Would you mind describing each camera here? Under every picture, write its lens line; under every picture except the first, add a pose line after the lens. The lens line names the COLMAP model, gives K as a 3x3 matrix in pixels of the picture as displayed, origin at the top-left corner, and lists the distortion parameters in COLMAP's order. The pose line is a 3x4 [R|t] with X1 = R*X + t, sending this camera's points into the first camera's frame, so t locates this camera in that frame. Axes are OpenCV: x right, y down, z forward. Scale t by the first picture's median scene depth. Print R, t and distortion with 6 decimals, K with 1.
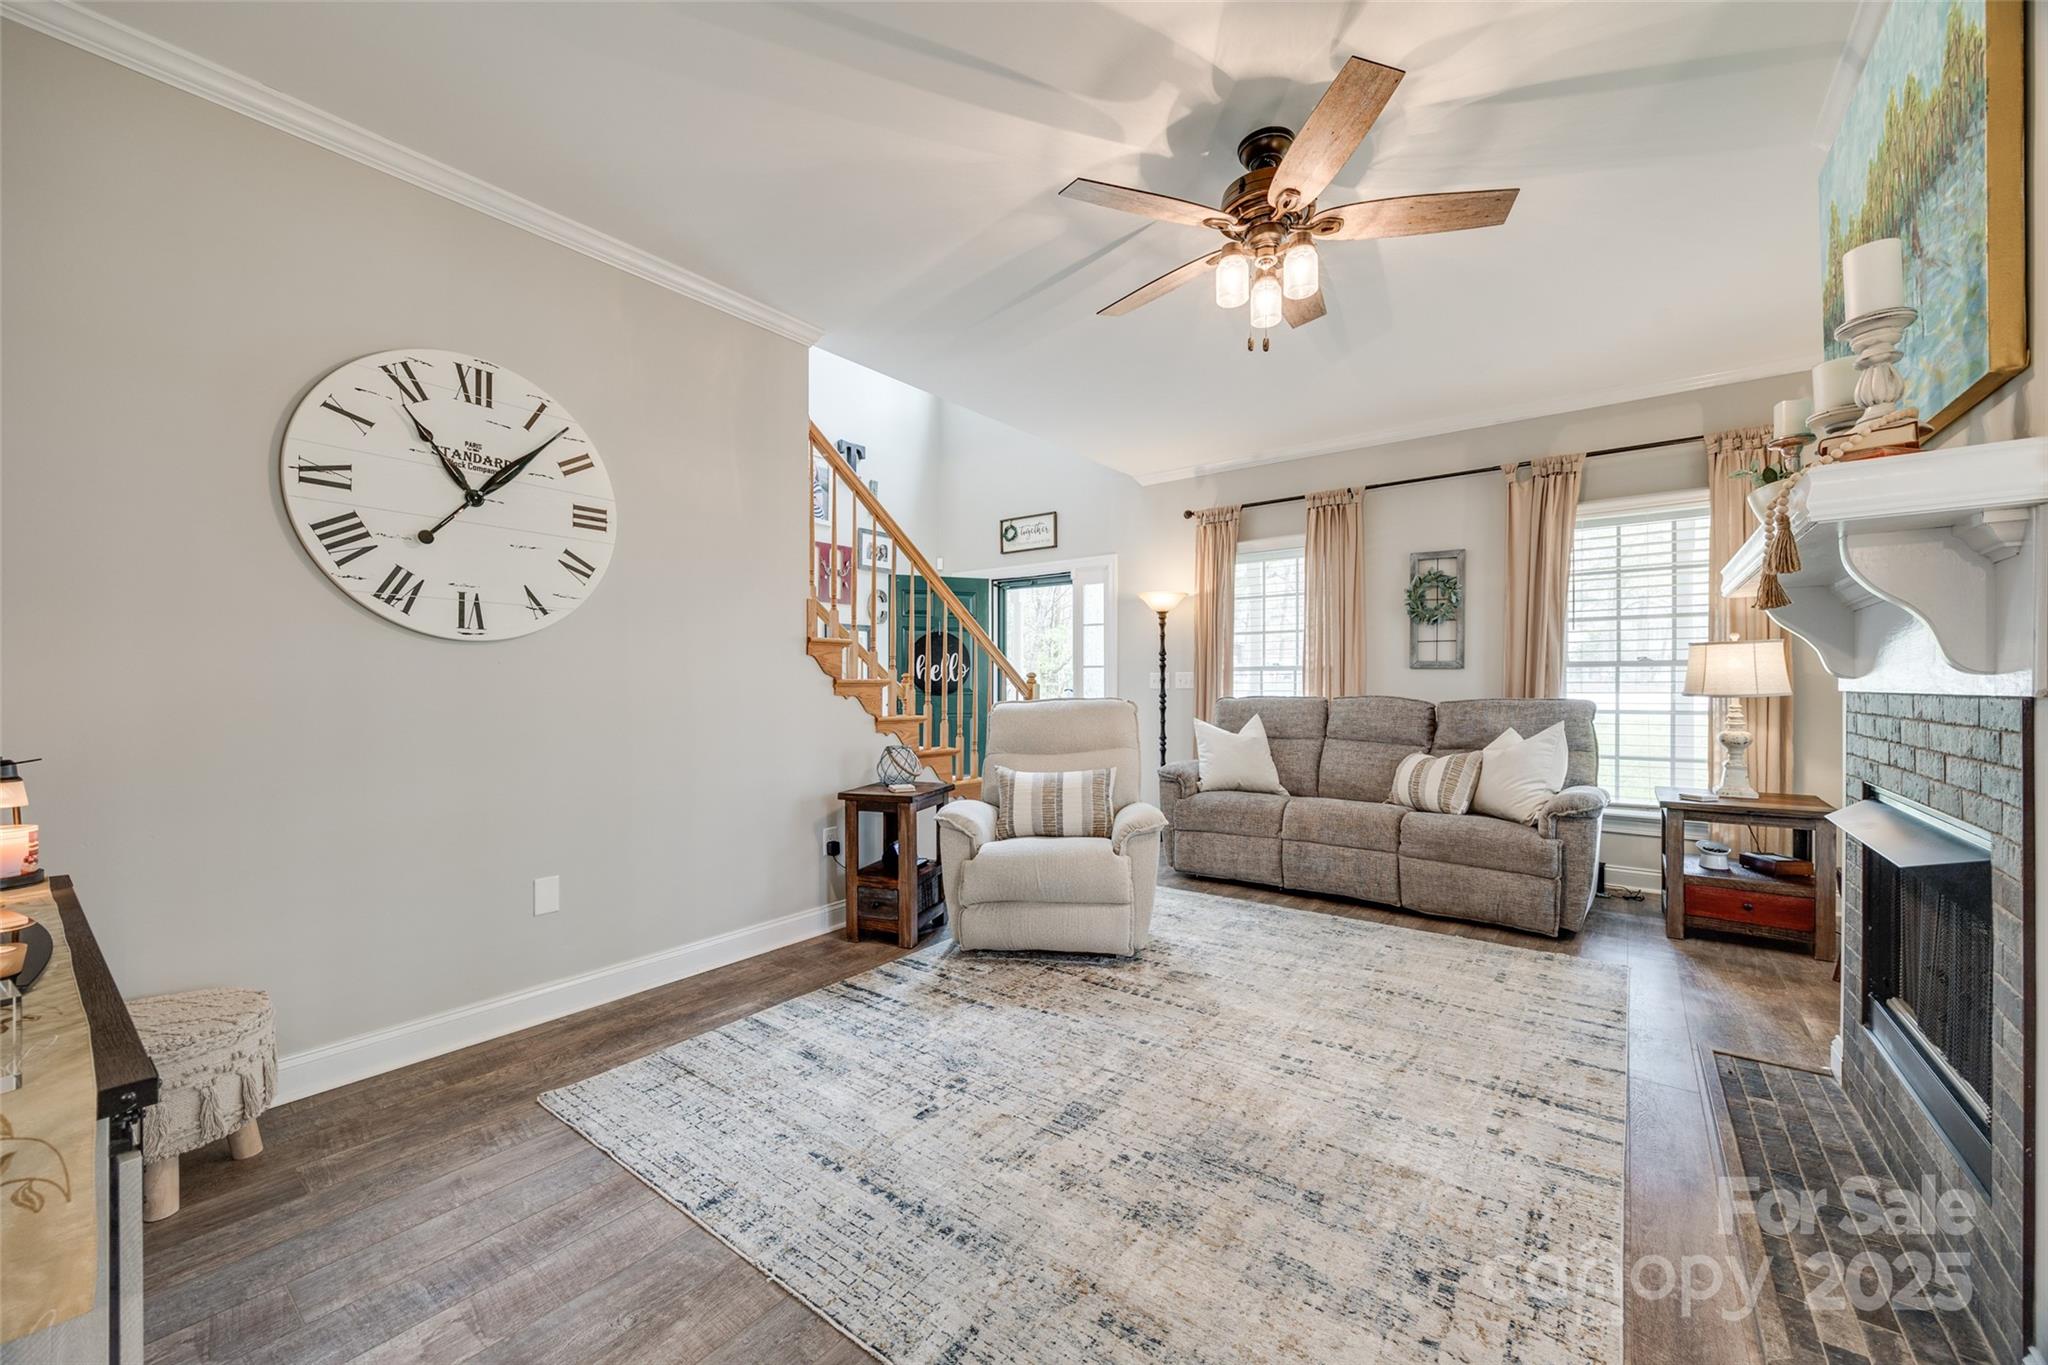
lens RADIAL K [[778.3, 0, 992.9], [0, 778.3, 682.5], [0, 0, 1]] dist [-0.003328, -0.000647]
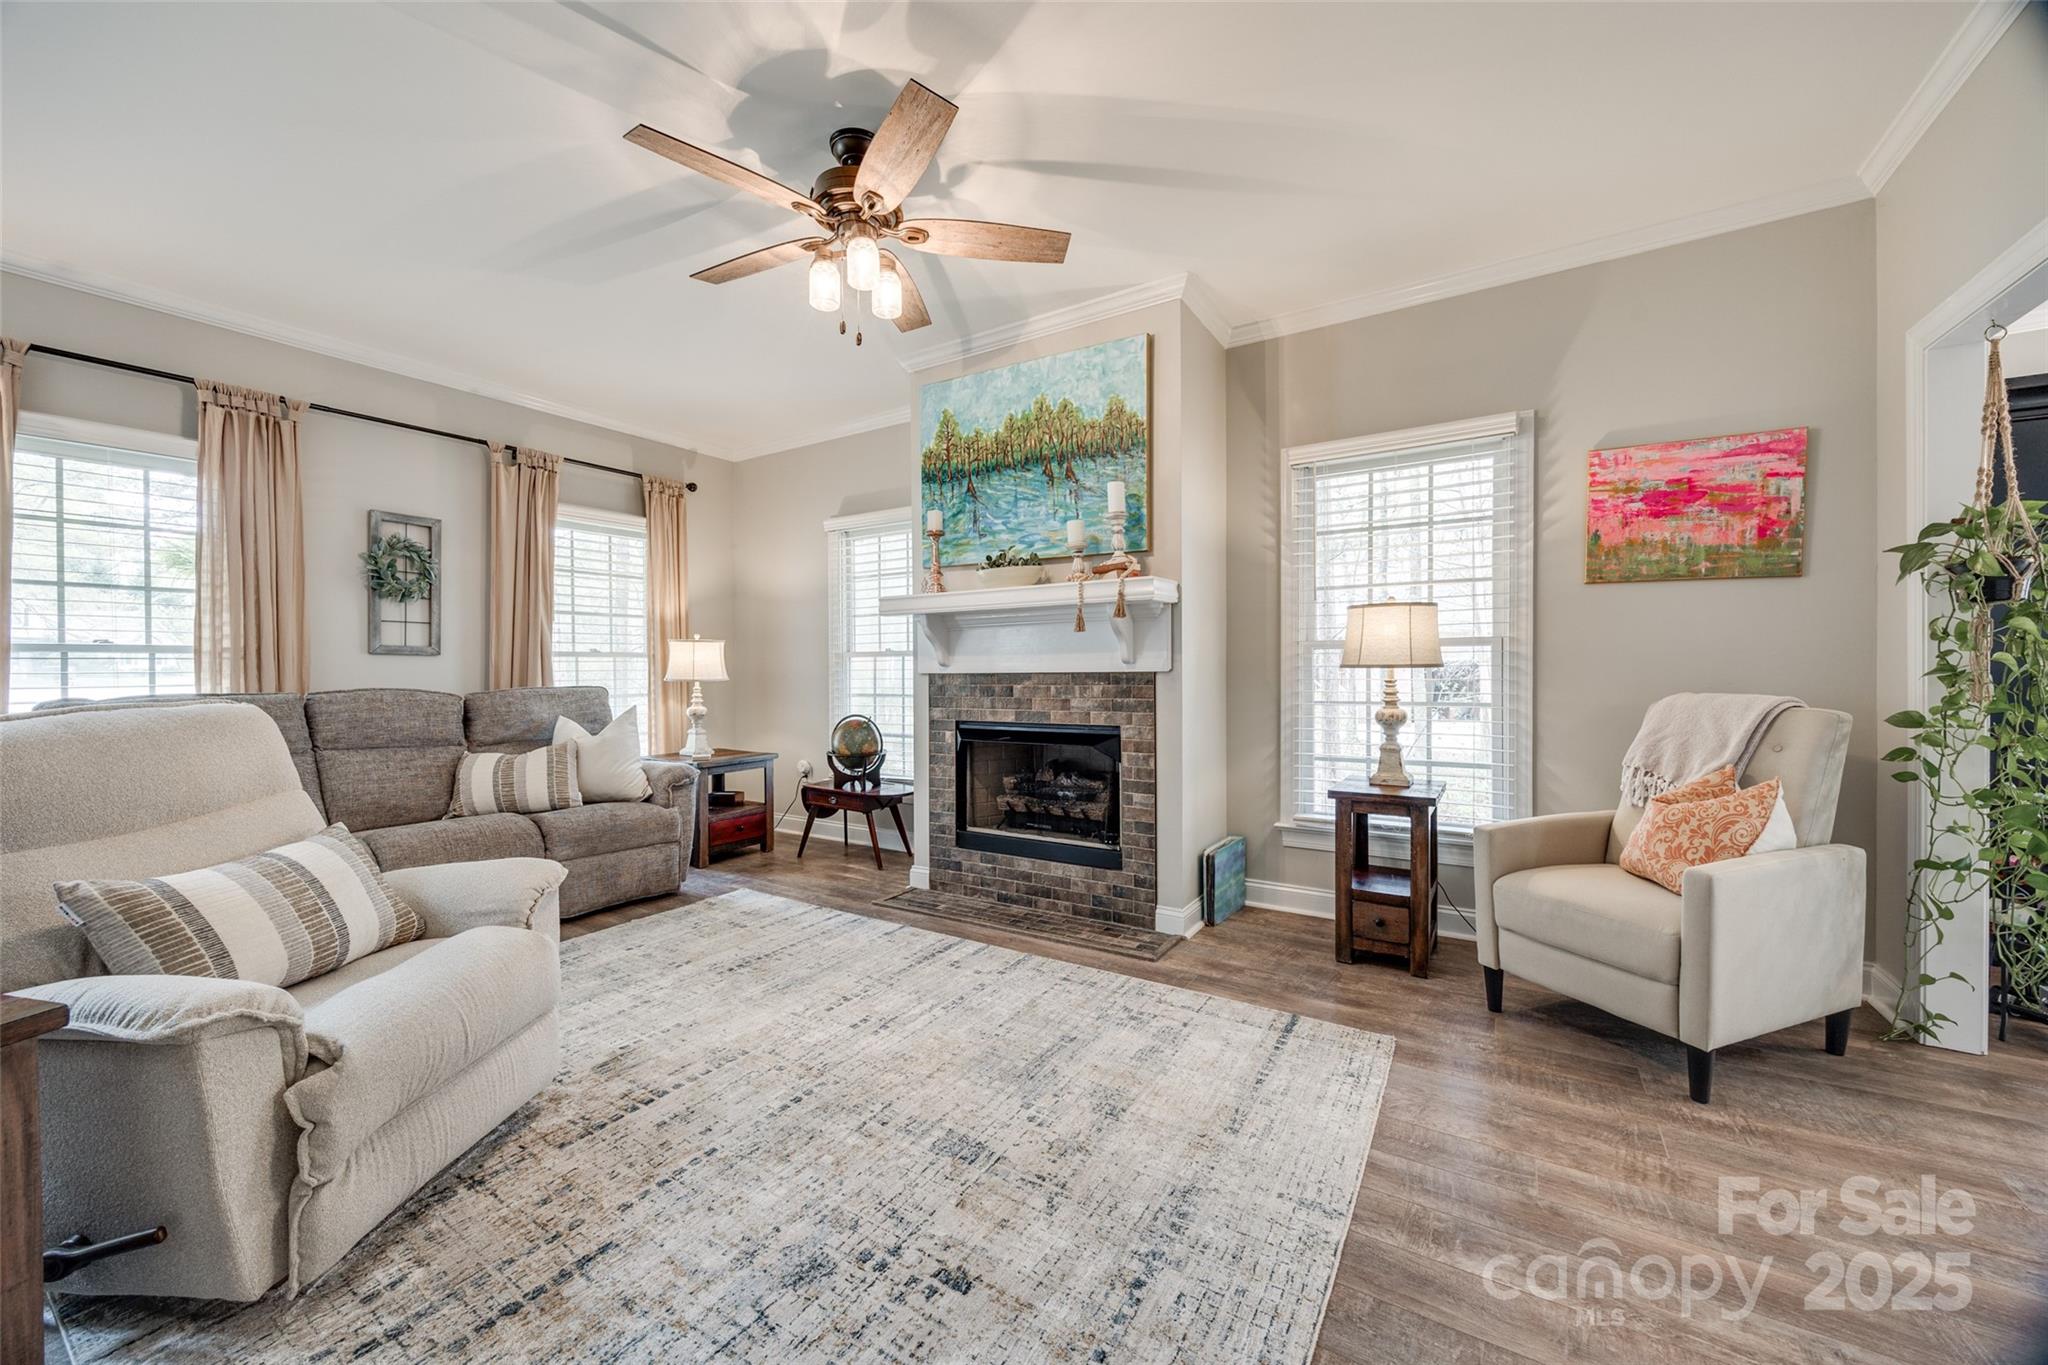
lens RADIAL K [[778.3, 0, 1026.7], [0, 778.3, 674.6], [0, 0, 1]] dist [-0.003328, -0.000647]
pose [[-0.113485, -0.005798, 0.993523, -0.572644], [0.005230, 0.999966, 0.006433, 0.002068], [-0.993526, 0.005926, -0.113451, 0.736730]]
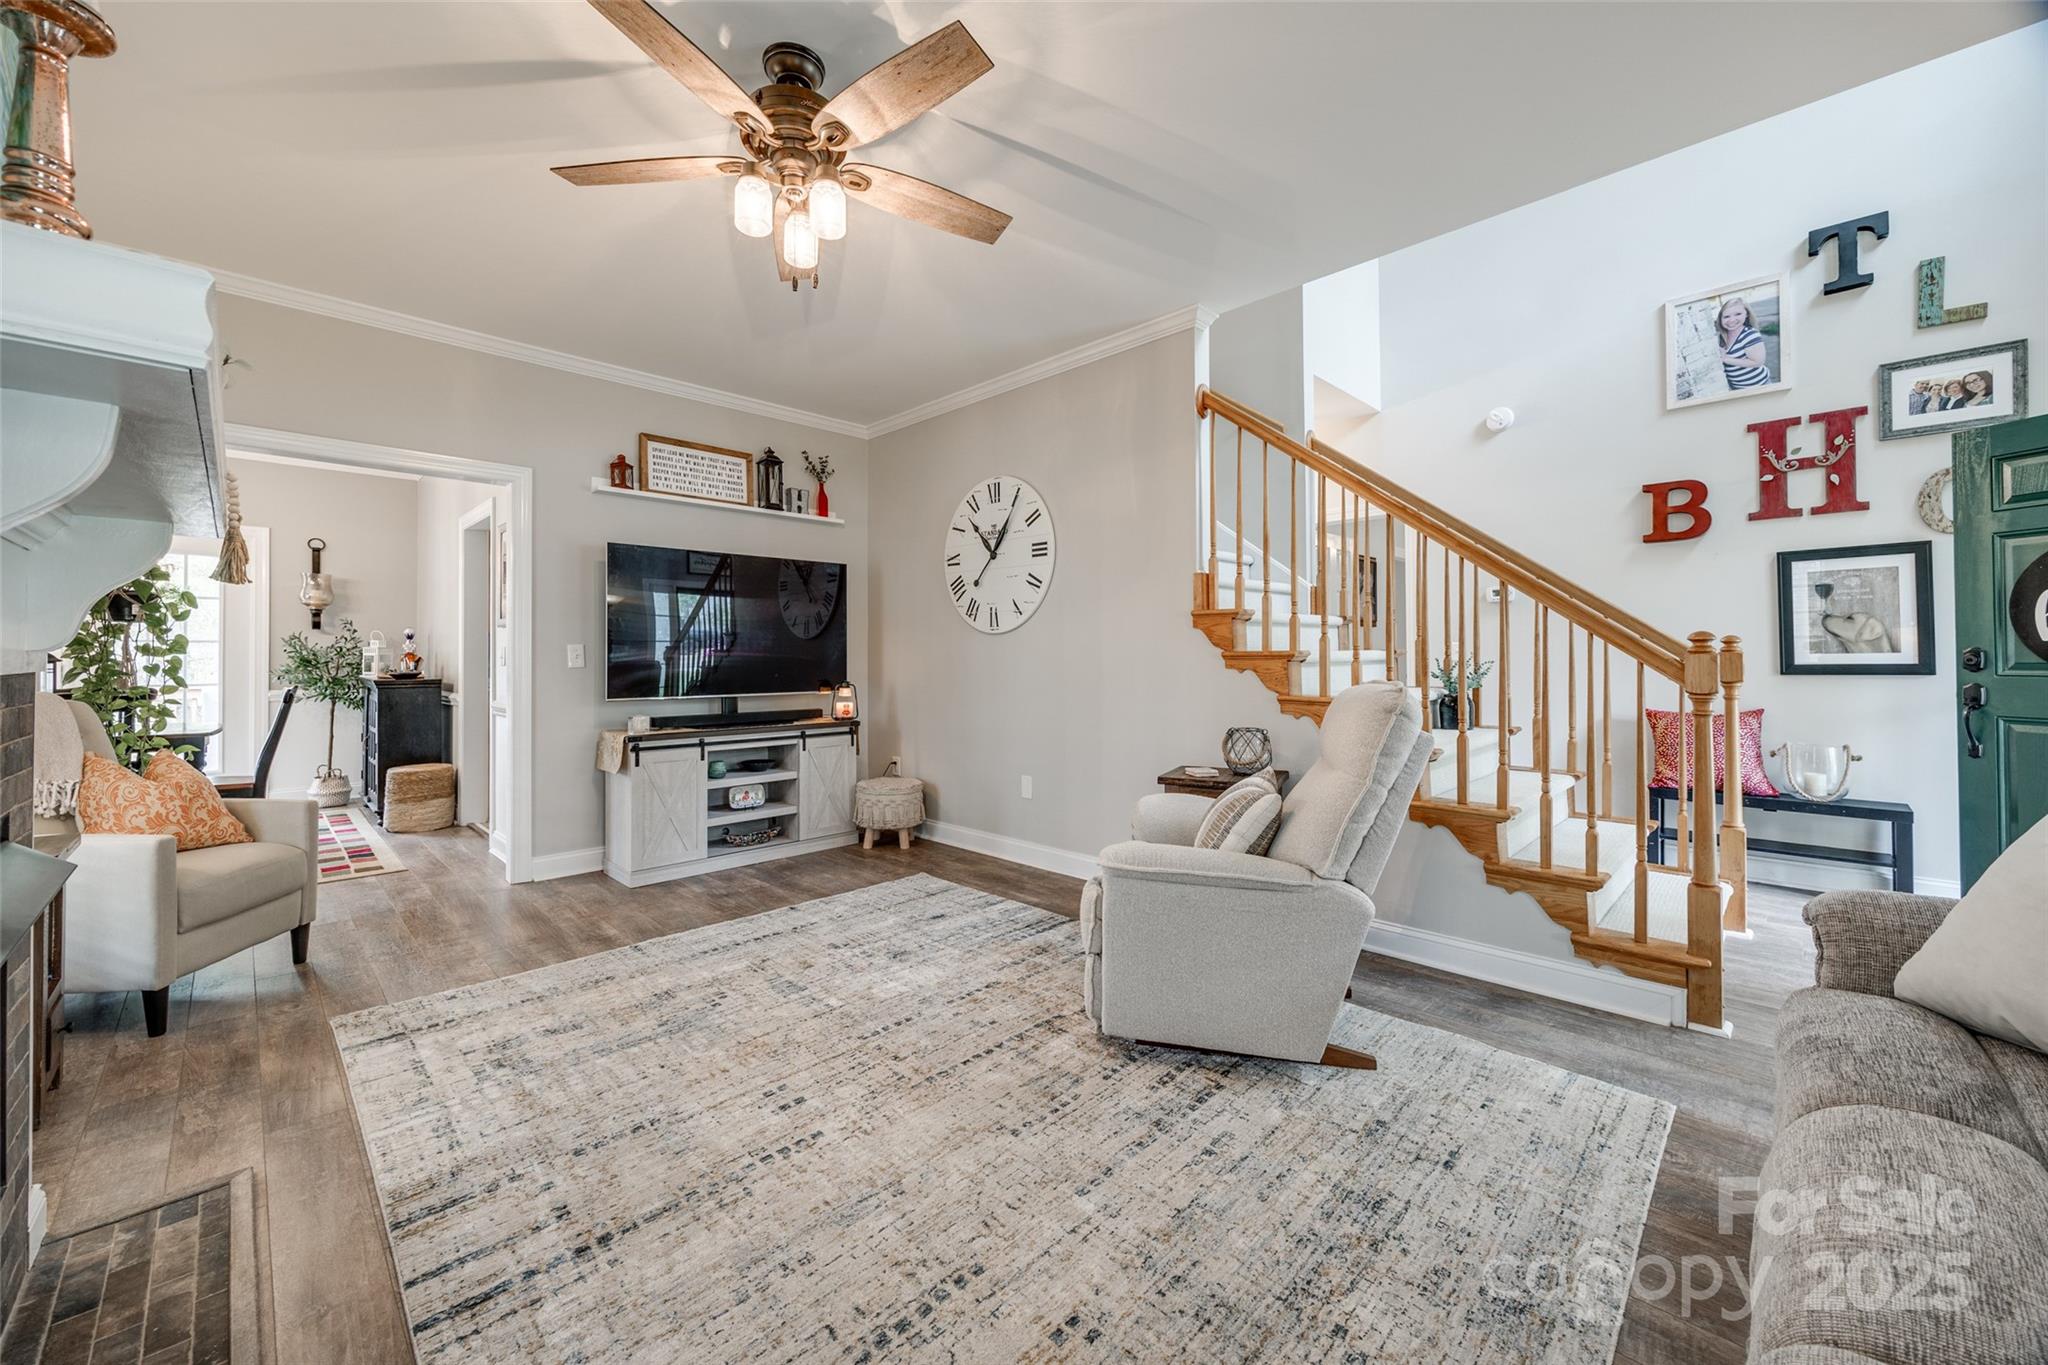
lens RADIAL K [[778.3, 0, 1036.8], [0, 778.3, 649.9], [0, 0, 1]] dist [-0.003328, -0.000647]
pose [[-0.090537, -0.007224, -0.995867, 0.995294], [0.005216, 0.999957, -0.007728, -0.000240], [0.995879, -0.005894, -0.090496, 1.110559]]
